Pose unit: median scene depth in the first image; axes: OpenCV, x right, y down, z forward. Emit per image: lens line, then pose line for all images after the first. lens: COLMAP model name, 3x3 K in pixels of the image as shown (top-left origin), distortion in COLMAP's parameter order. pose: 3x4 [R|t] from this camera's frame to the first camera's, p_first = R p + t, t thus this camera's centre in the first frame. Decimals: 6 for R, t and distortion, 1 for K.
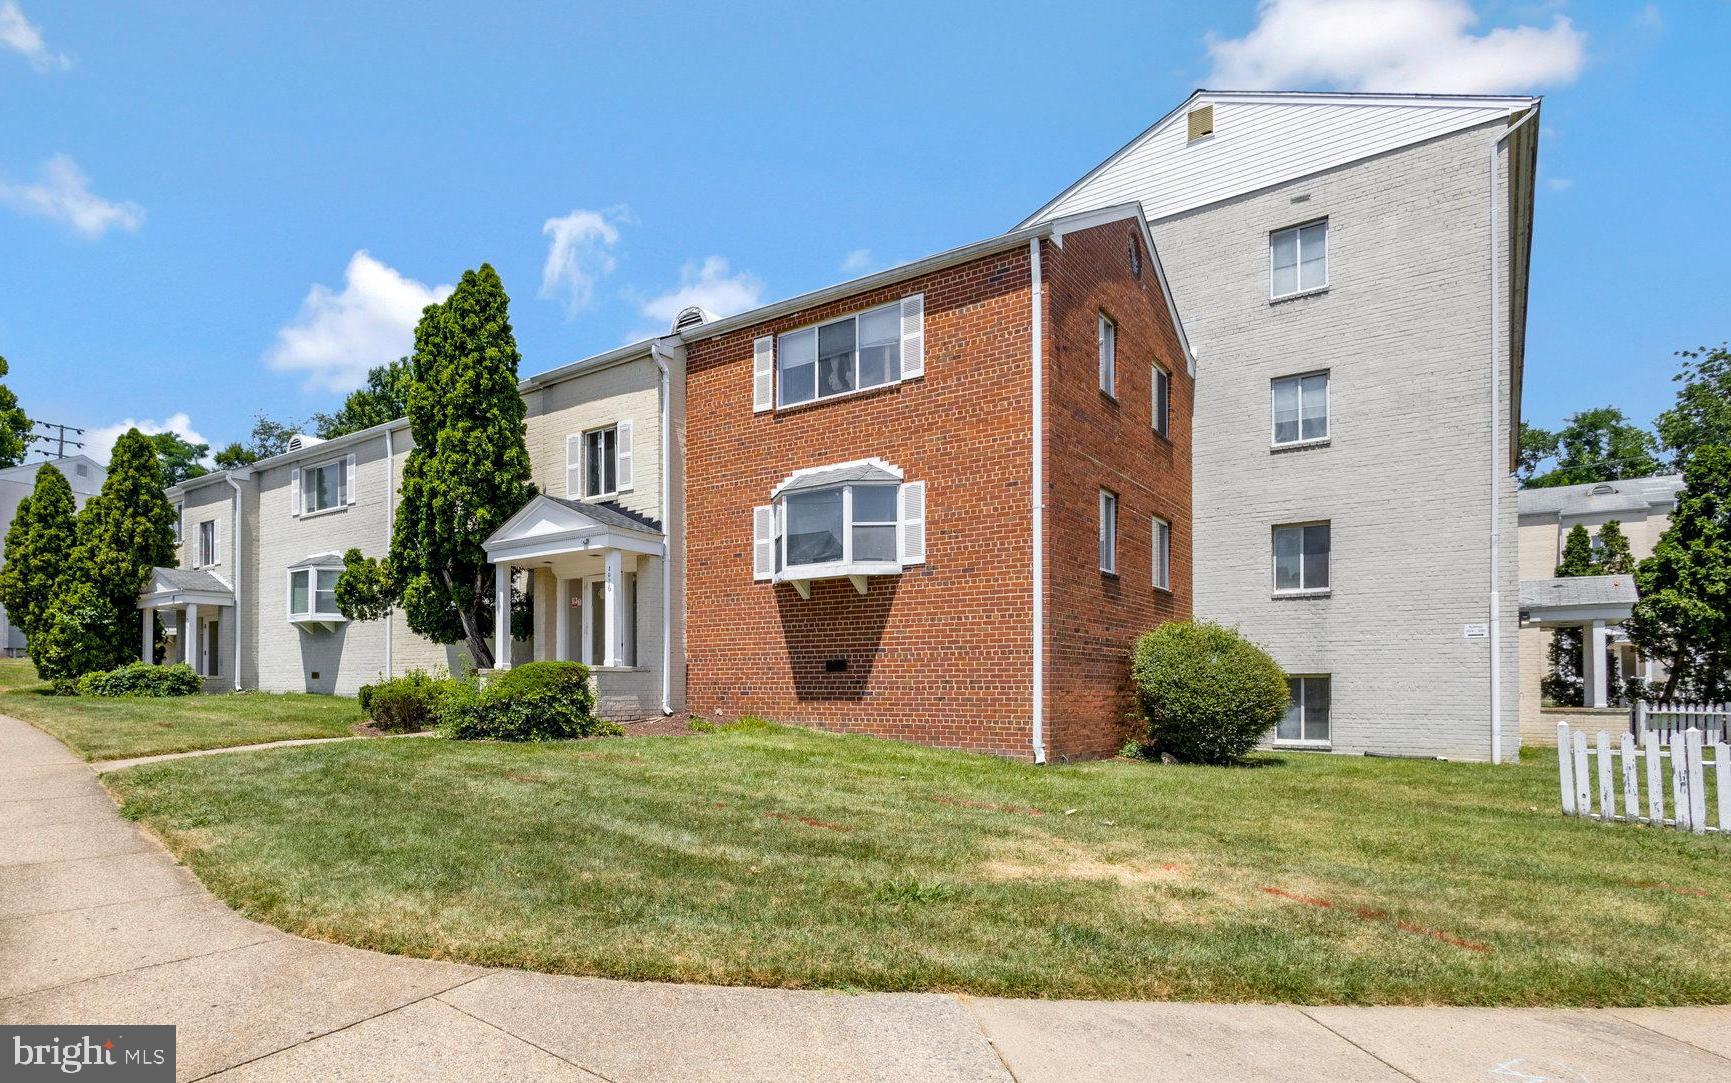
lens RADIAL K [[836.8, 0, 864.1], [0, 836.8, 669.2], [0, 0, 1]] dist [0.001295, 0.000028]
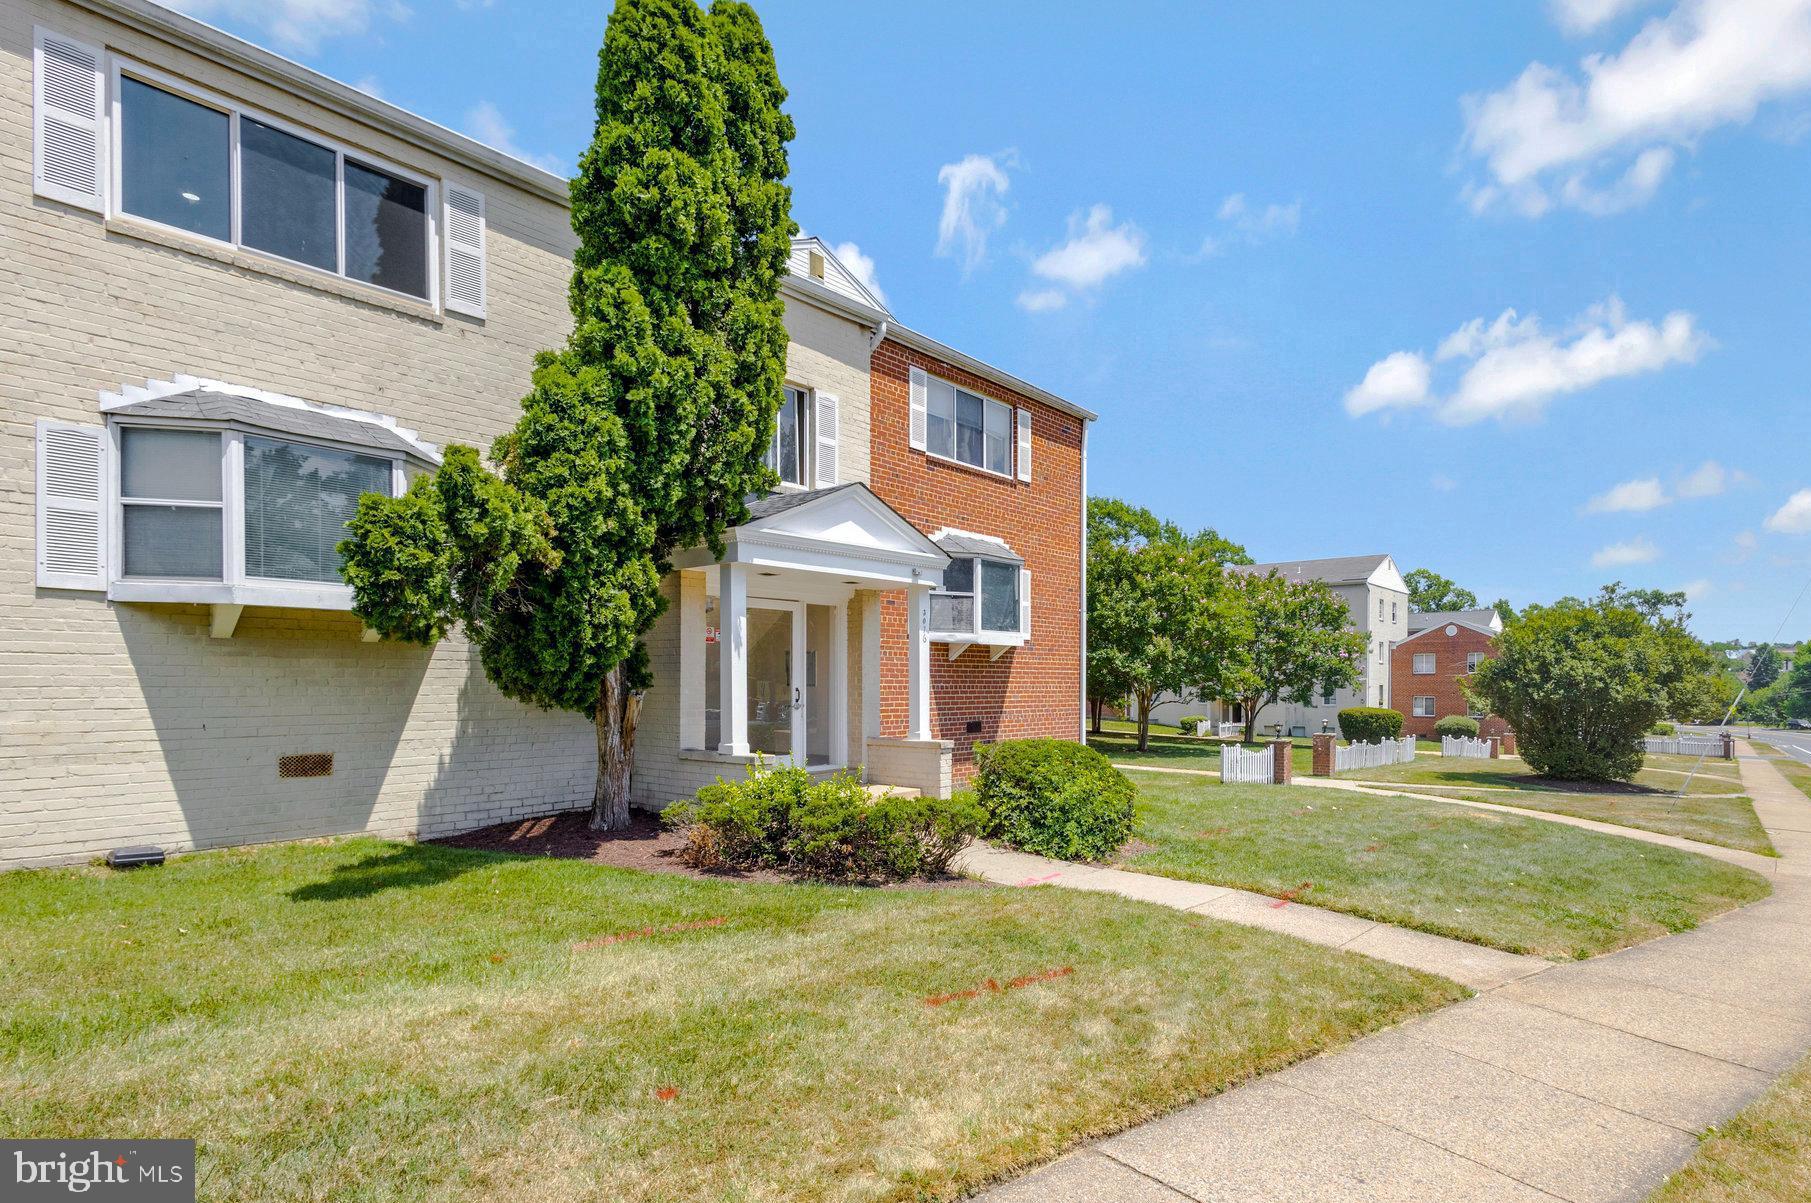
lens RADIAL K [[828.1, 0, 905.4], [0, 828.1, 698.9], [0, 0, 1]] dist [-0.001828, -0.000572]
pose [[0.224630, -0.007262, 0.974417, -1.090527], [-0.014566, 0.999835, 0.010809, -0.050300], [-0.974335, -0.016622, 0.224487, 0.875086]]
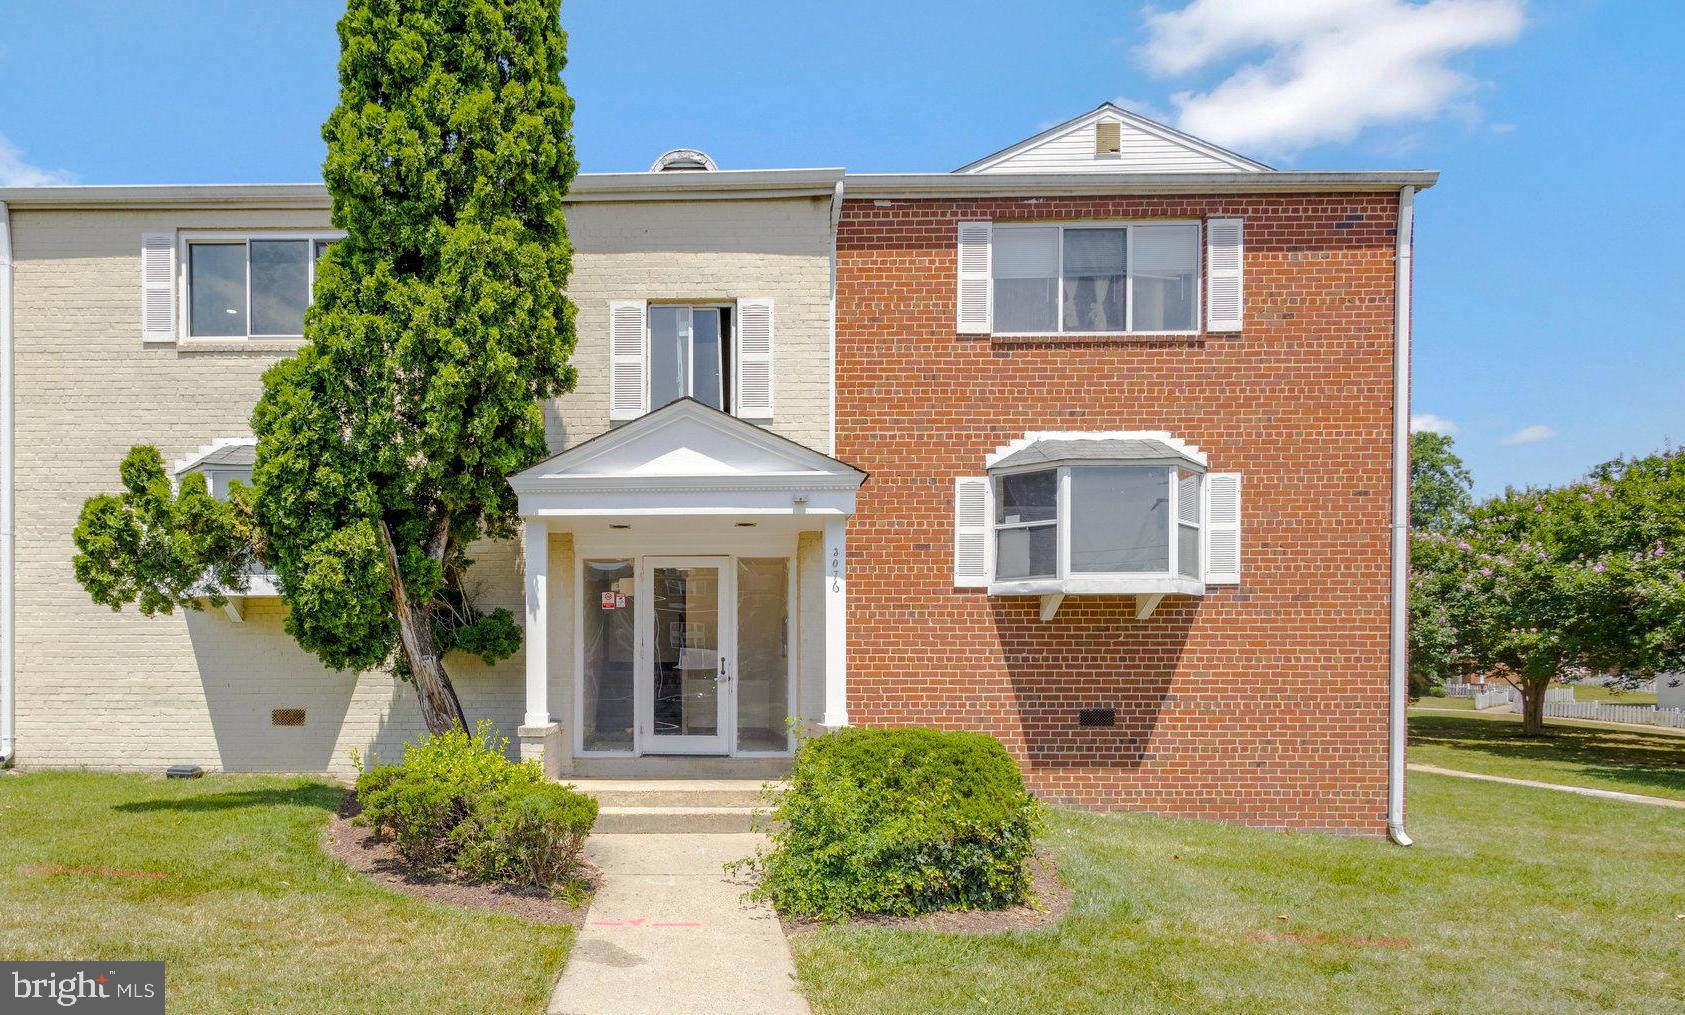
lens RADIAL K [[830.3, 0, 843.0], [0, 830.3, 695.4], [0, 0, 1]] dist [0.004397, 0.000186]
pose [[0.864540, 0.002519, 0.502559, -0.588692], [-0.014912, 0.999676, 0.020641, -0.035375], [-0.502344, -0.025339, 0.864297, 0.513373]]
